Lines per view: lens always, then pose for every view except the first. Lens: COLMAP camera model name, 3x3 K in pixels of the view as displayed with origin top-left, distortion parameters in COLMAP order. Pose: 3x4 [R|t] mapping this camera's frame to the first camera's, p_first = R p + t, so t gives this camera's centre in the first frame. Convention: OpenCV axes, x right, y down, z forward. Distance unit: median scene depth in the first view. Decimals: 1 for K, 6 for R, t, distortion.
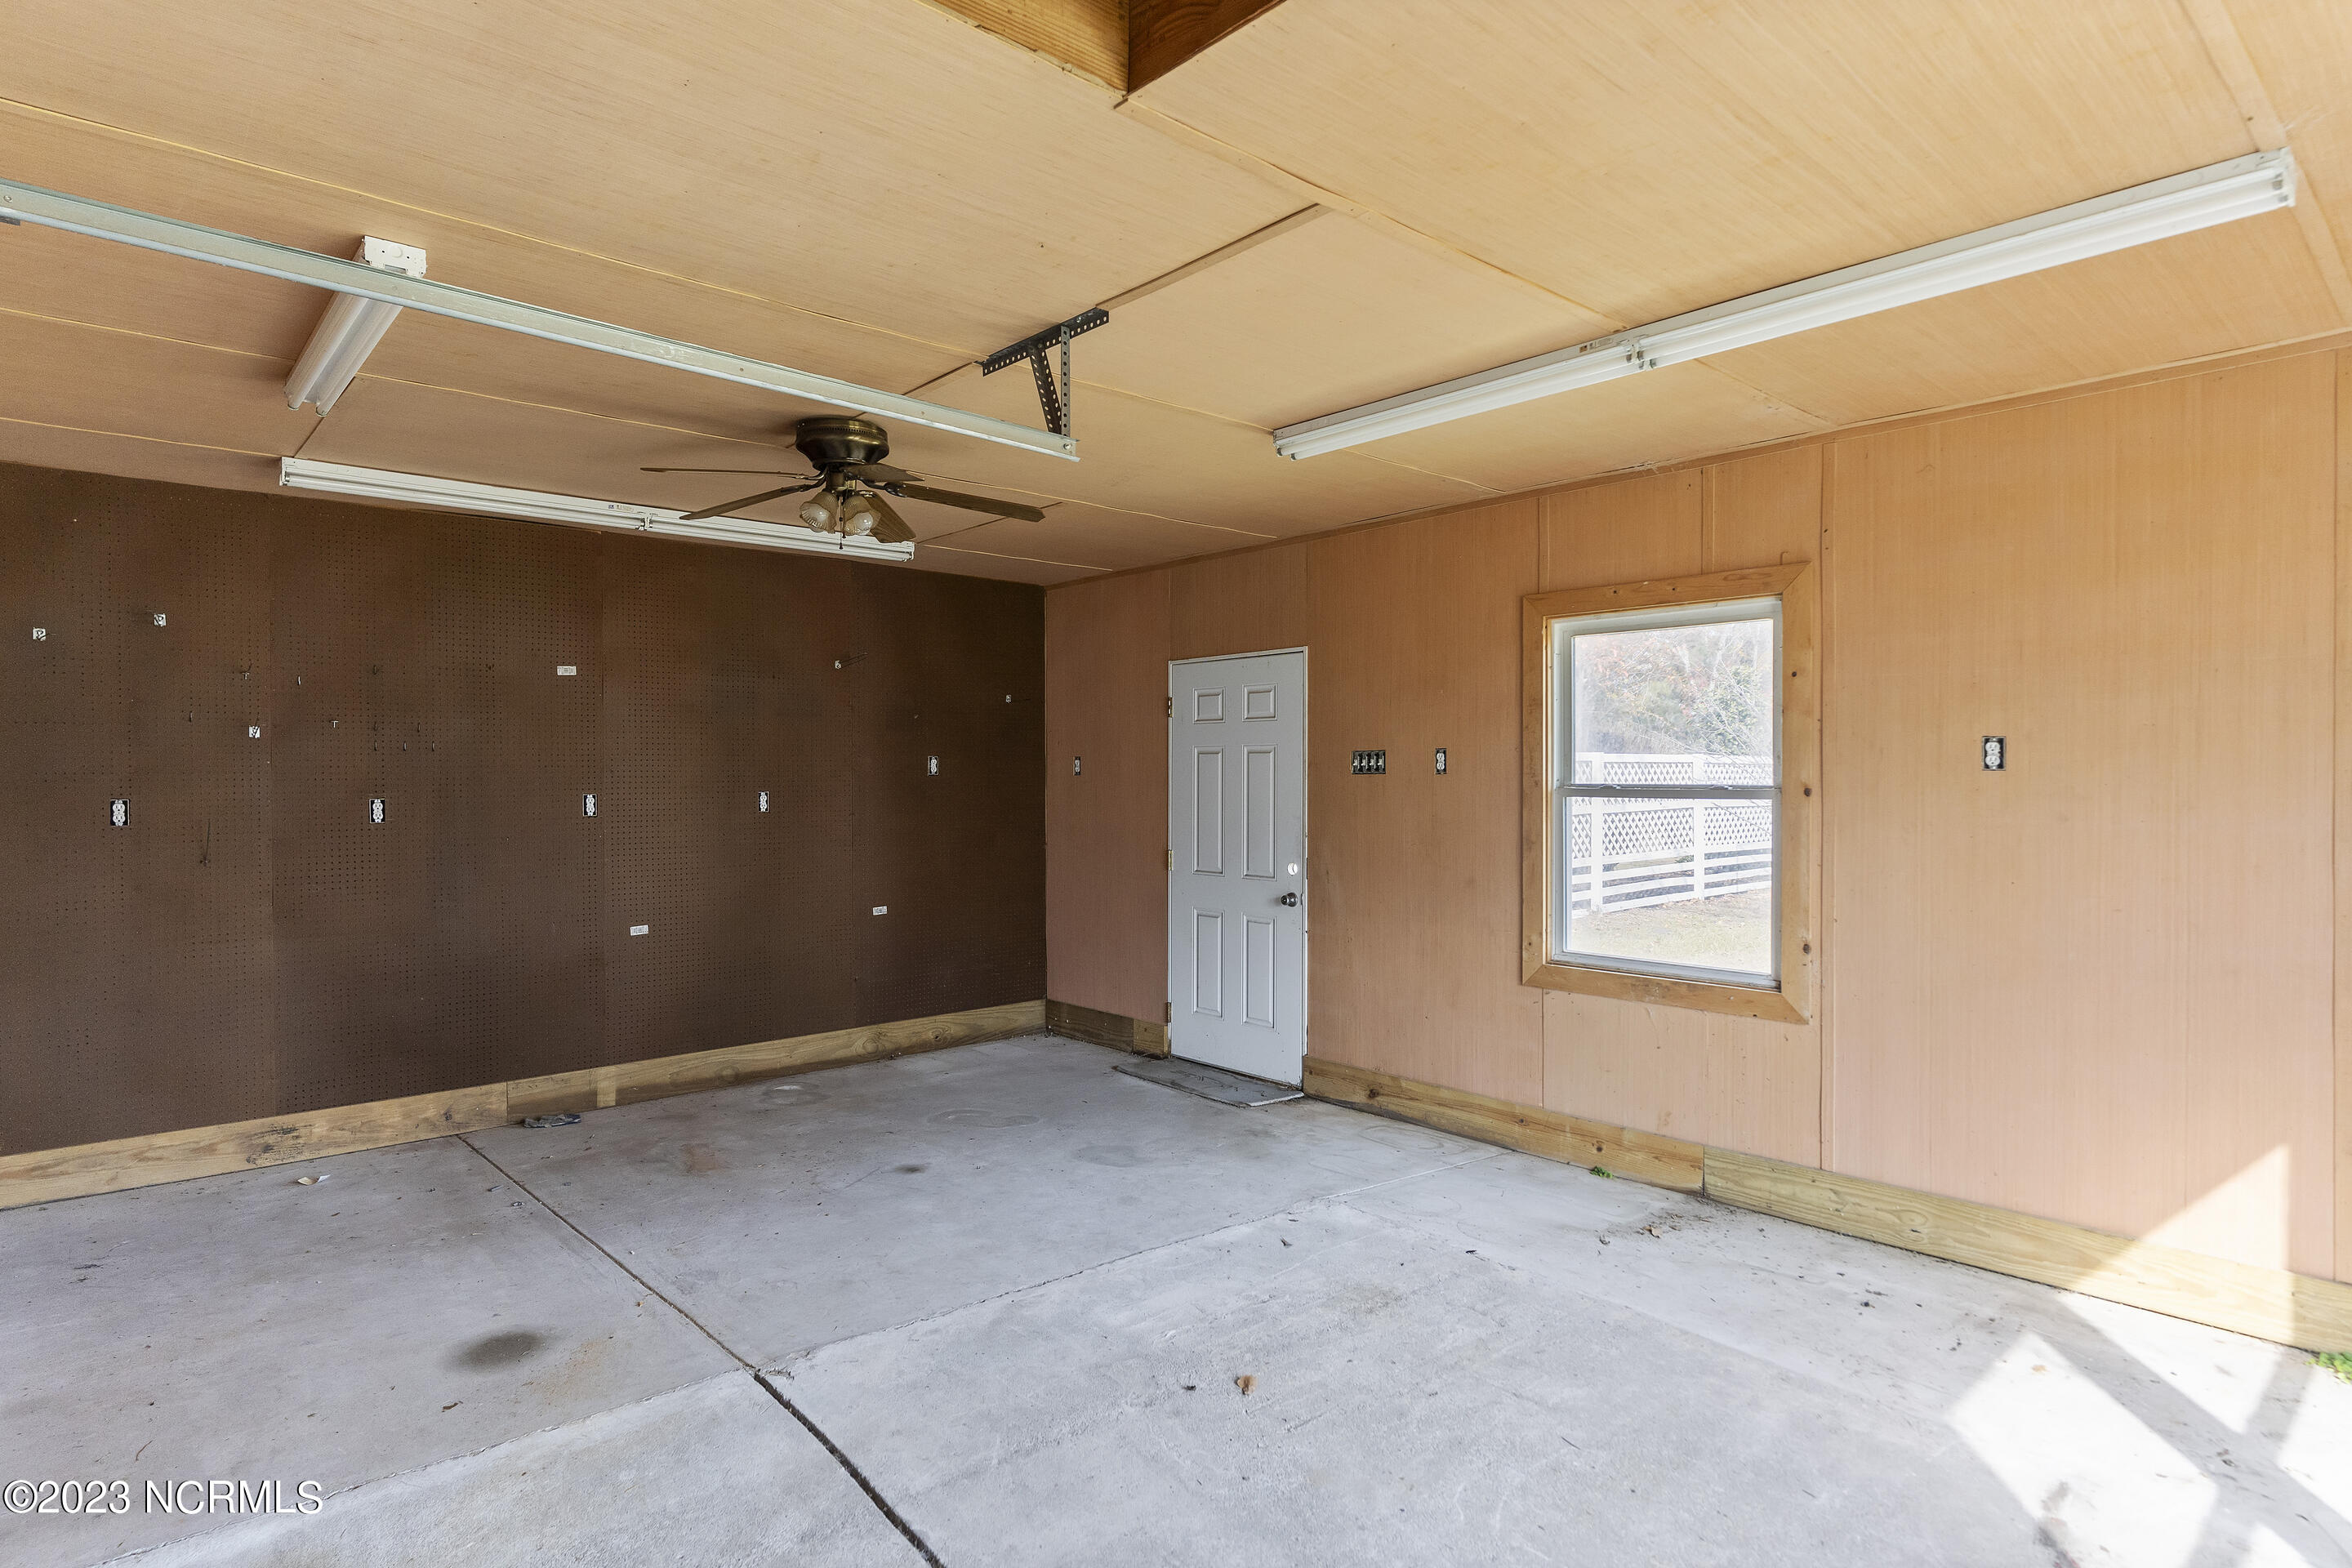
lens RADIAL K [[1222.4, 0, 1170.3], [0, 1222.4, 791.3], [0, 0, 1]] dist [-0.004632, 0.000271]
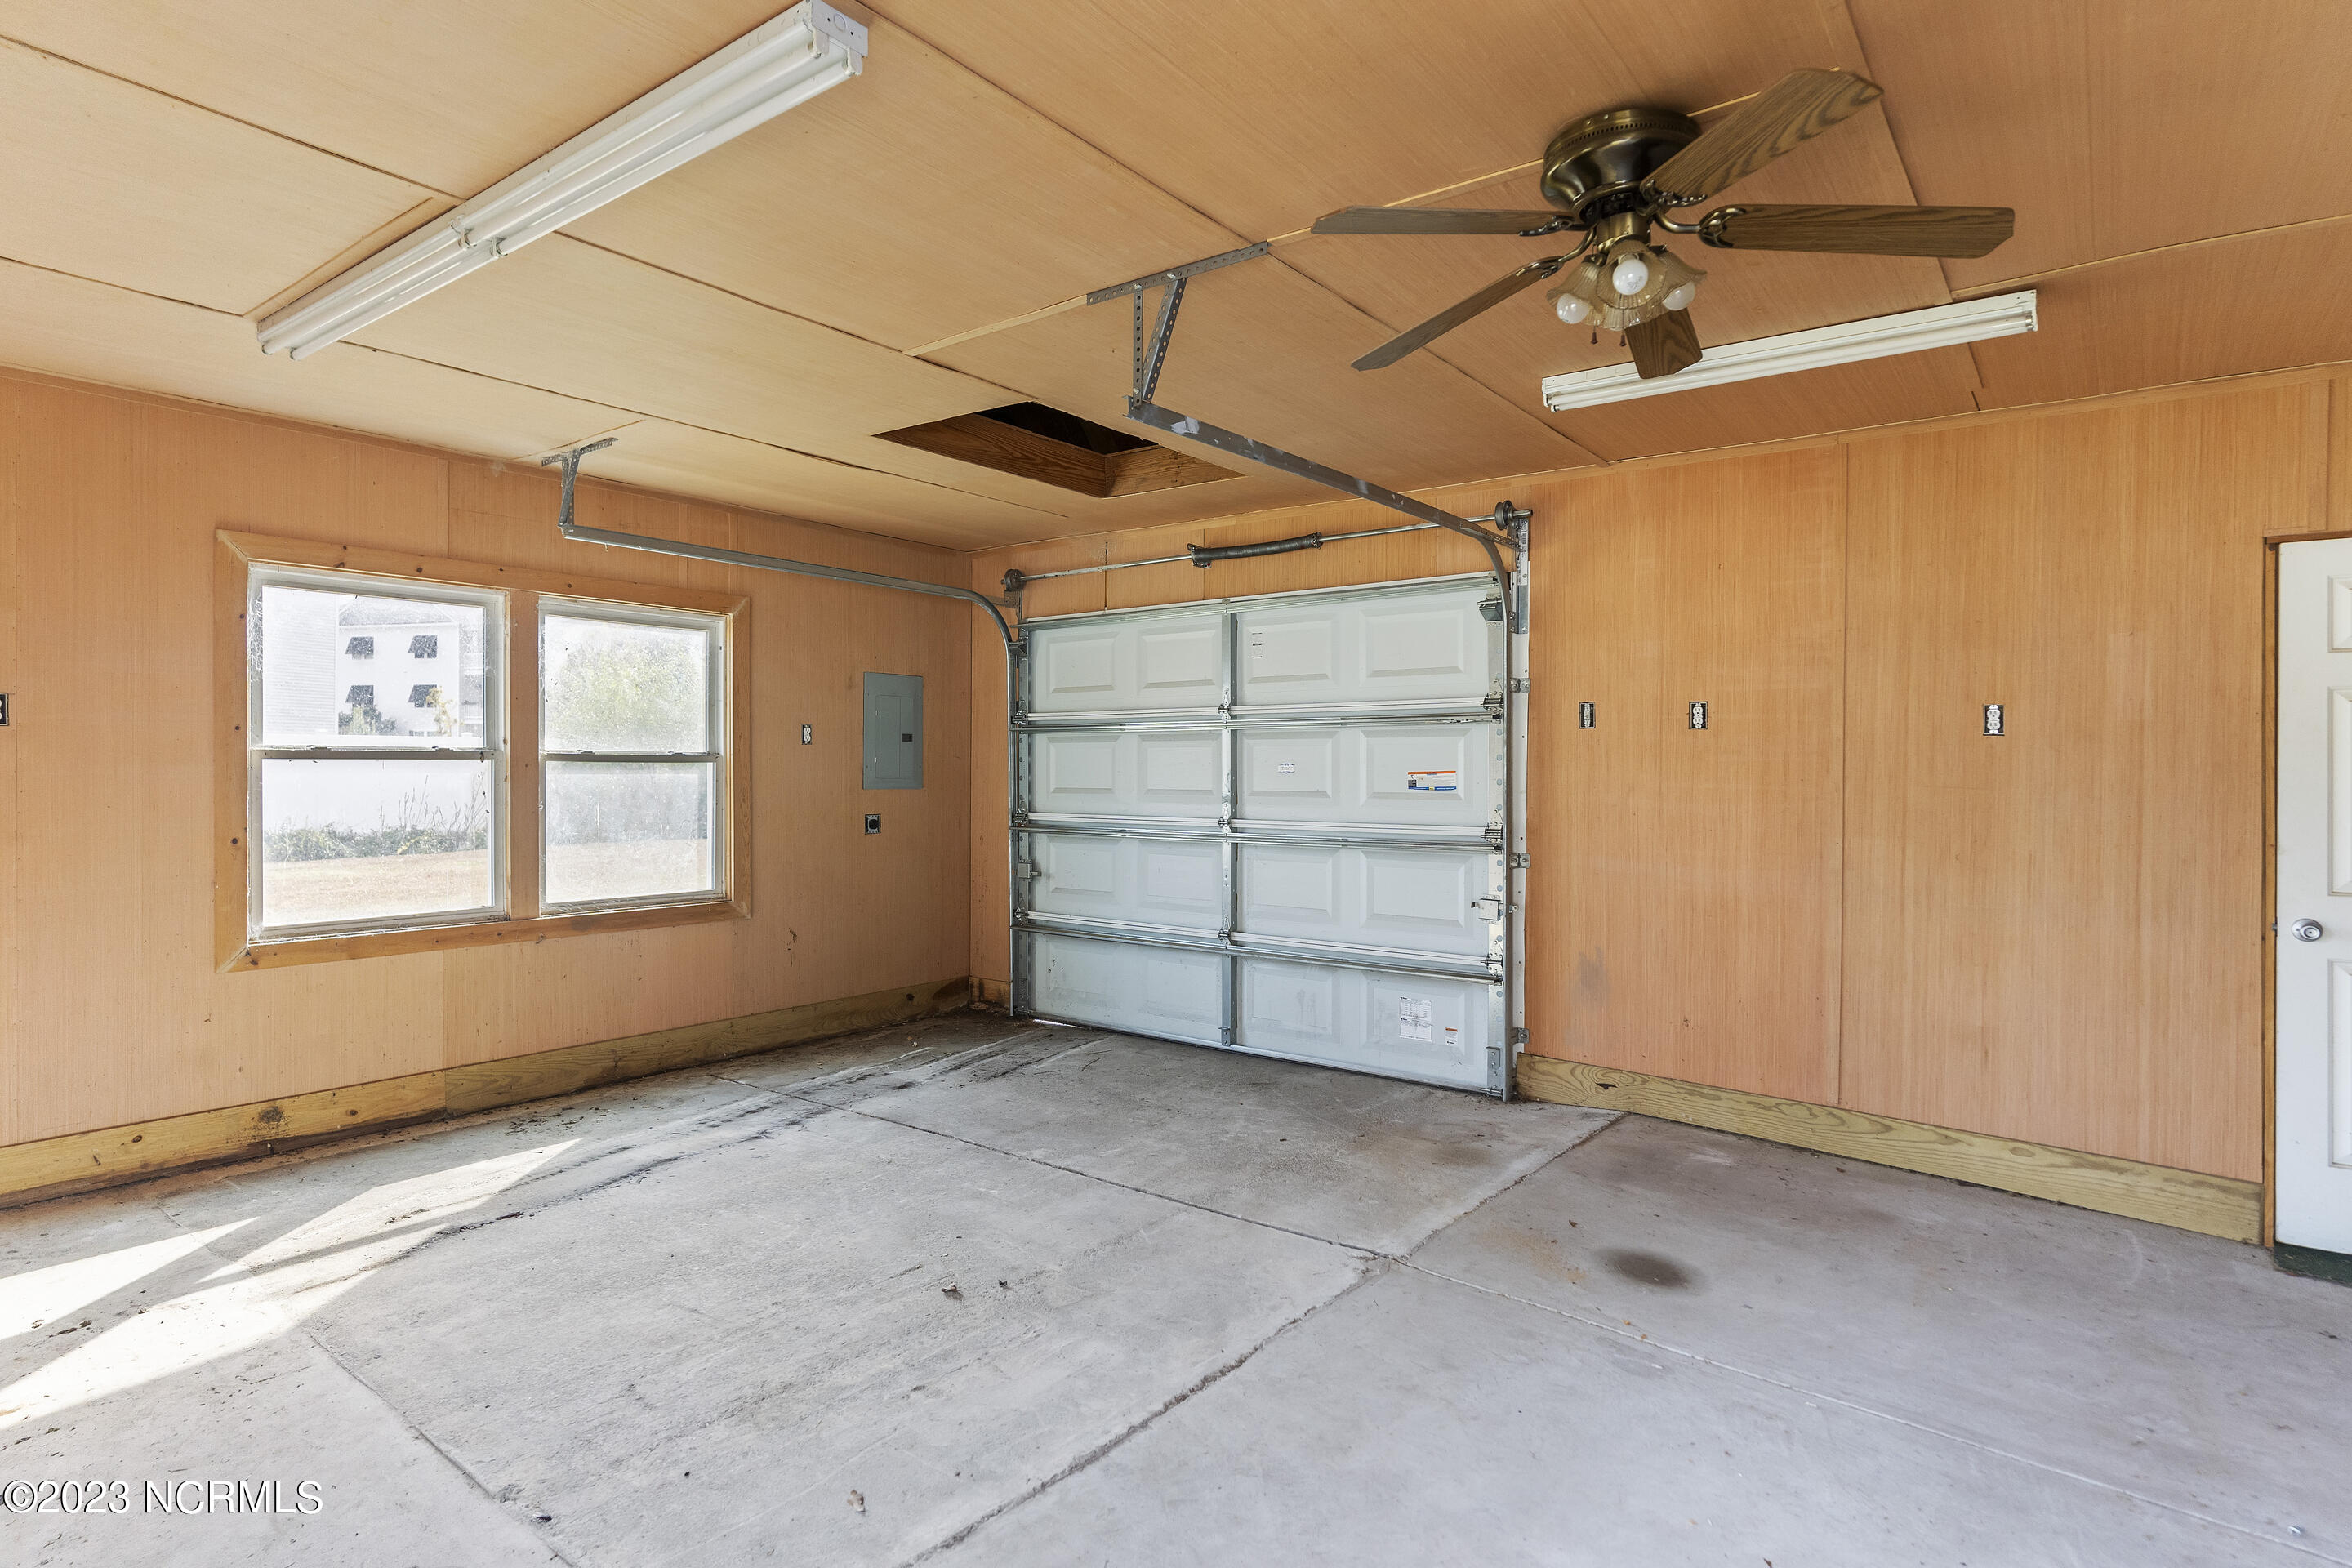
lens RADIAL K [[1222.4, 0, 1170.3], [0, 1222.4, 791.3], [0, 0, 1]] dist [-0.004632, 0.000271]
pose [[-0.982361, -0.004299, -0.186946, 0.073146], [-0.010284, 0.999465, 0.031059, 0.003940], [0.186713, 0.032433, -0.981879, 1.994280]]
